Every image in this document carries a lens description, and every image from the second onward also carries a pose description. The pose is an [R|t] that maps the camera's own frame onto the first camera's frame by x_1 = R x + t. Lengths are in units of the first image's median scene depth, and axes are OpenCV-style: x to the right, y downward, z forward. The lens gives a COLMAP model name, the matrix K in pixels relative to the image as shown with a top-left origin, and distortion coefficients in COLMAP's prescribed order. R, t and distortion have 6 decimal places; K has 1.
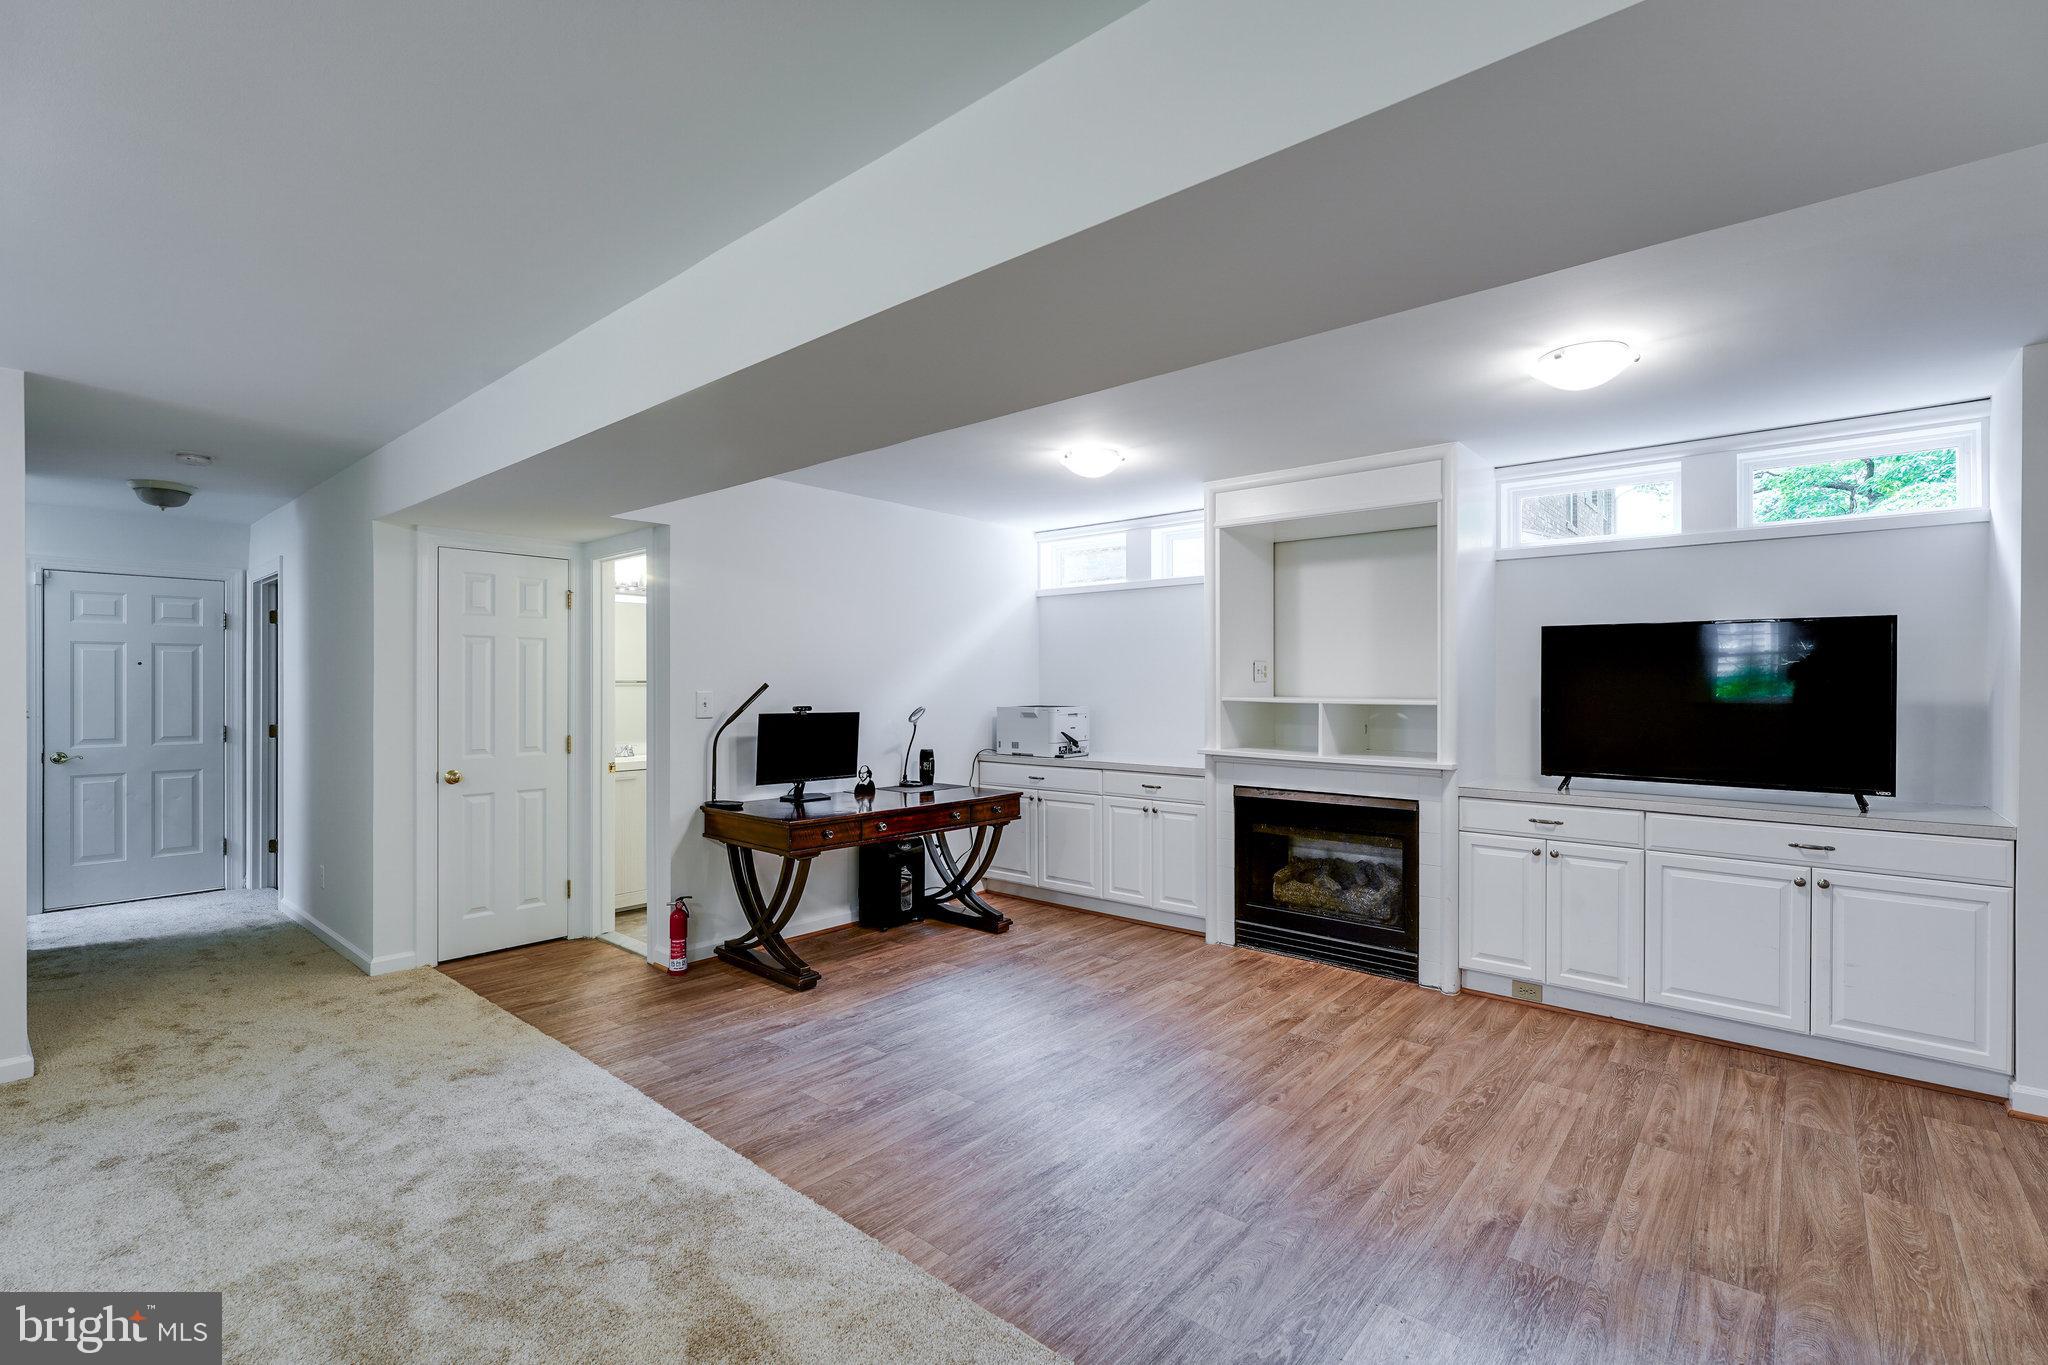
lens RADIAL K [[917.2, 0, 1024.0], [0, 917.2, 682.5], [0, 0, 1]] dist [-0.000030, 0.000190]
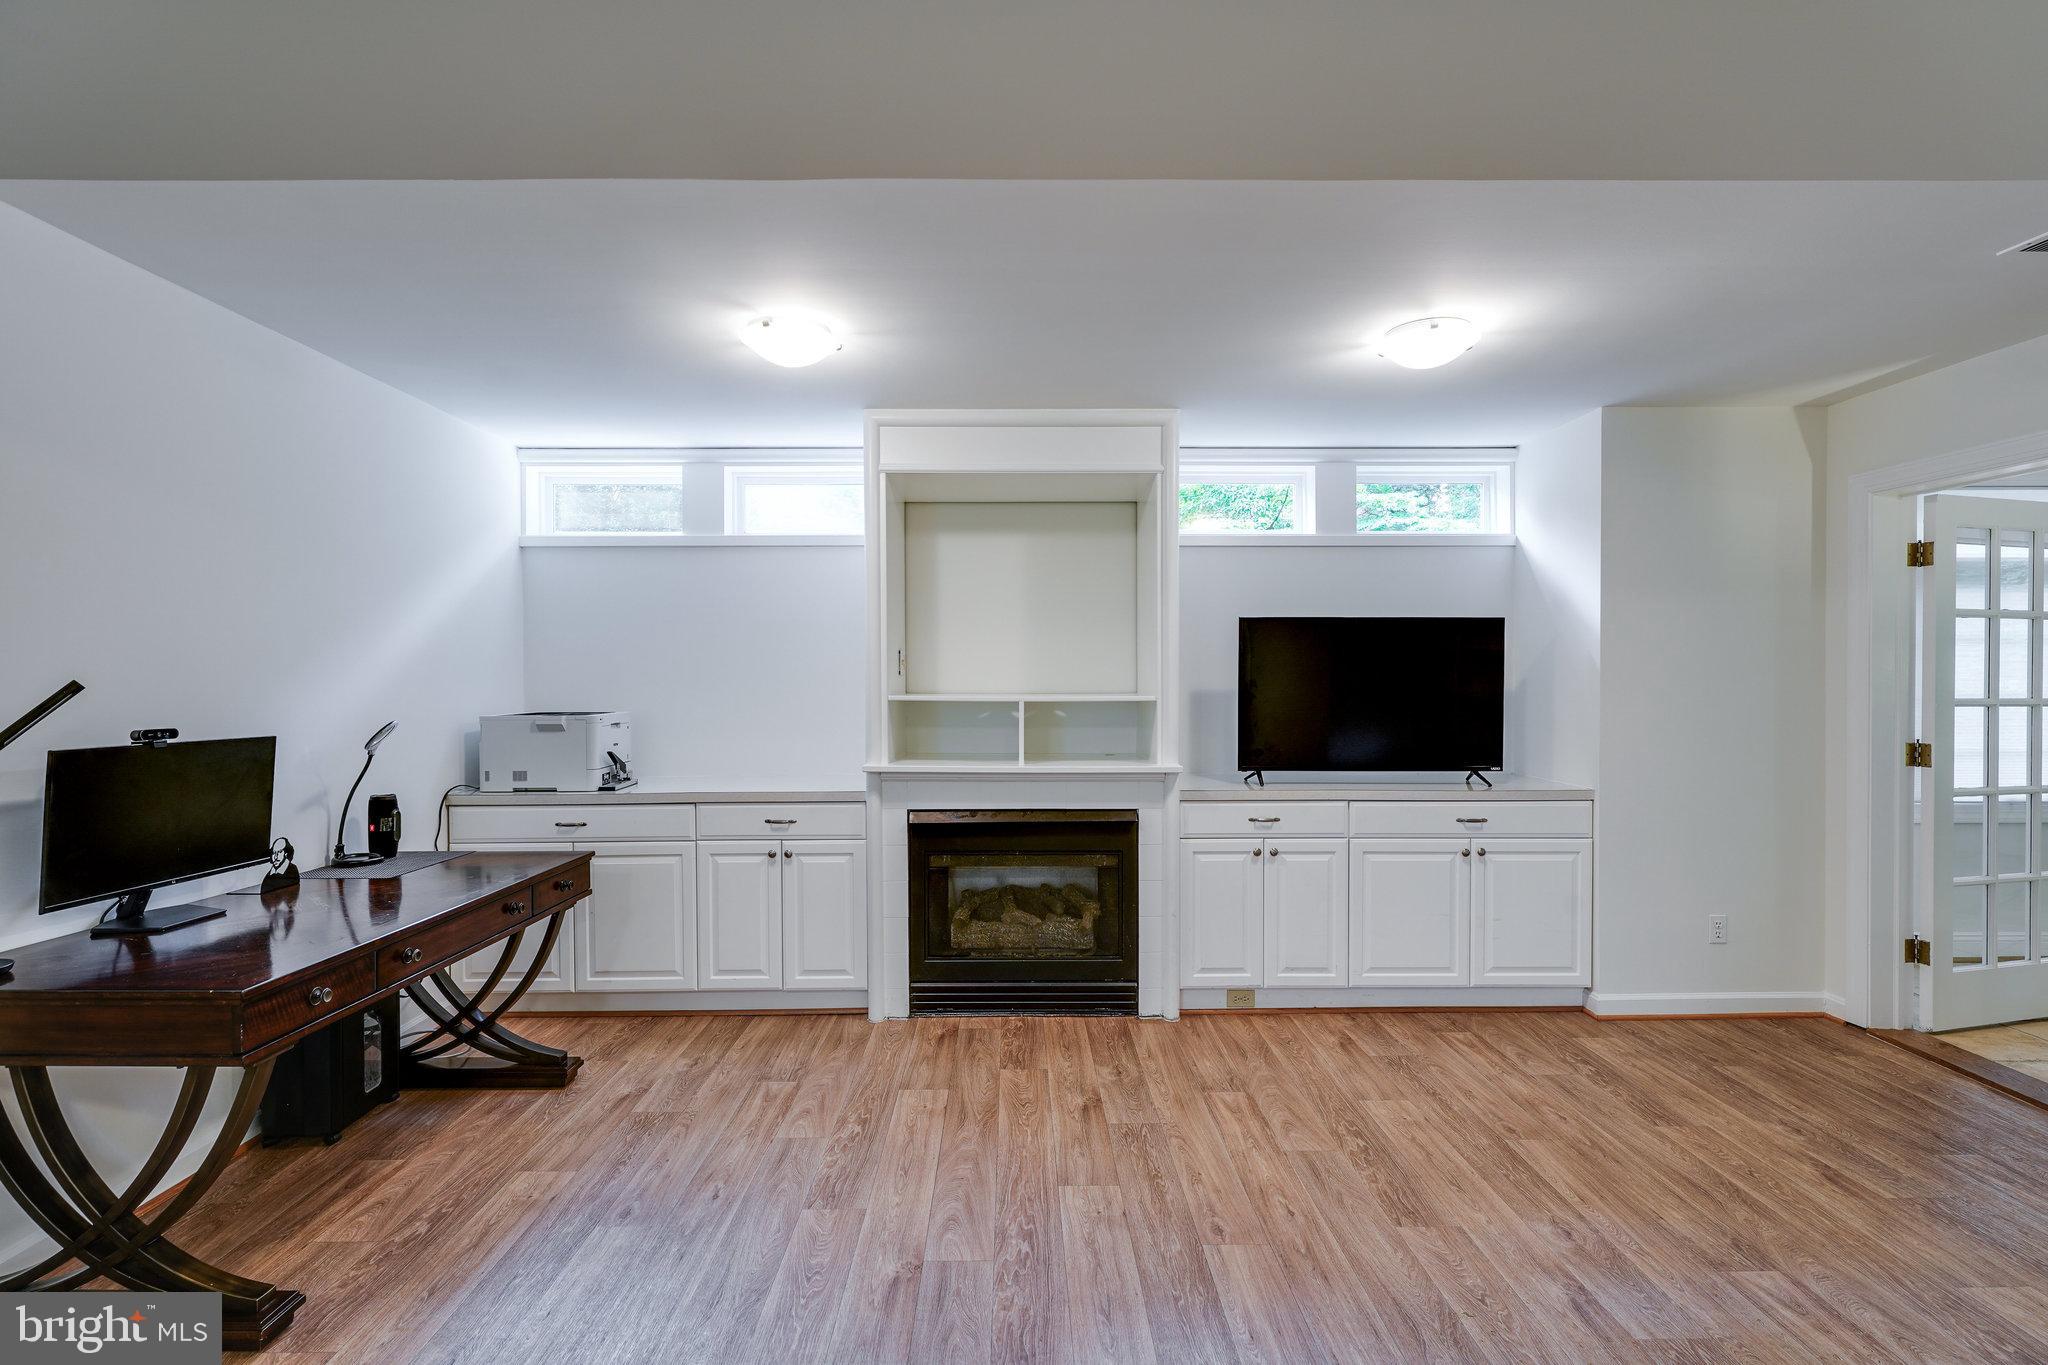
lens RADIAL K [[965.5, 0, 1024.0], [0, 965.5, 682.5], [0, 0, 1]] dist [-0.002711, -0.000122]
pose [[0.749225, -0.007467, 0.662274, -0.241781], [0.002836, 0.999963, 0.008066, -0.001190], [-0.662310, -0.004165, 0.749218, 0.339726]]
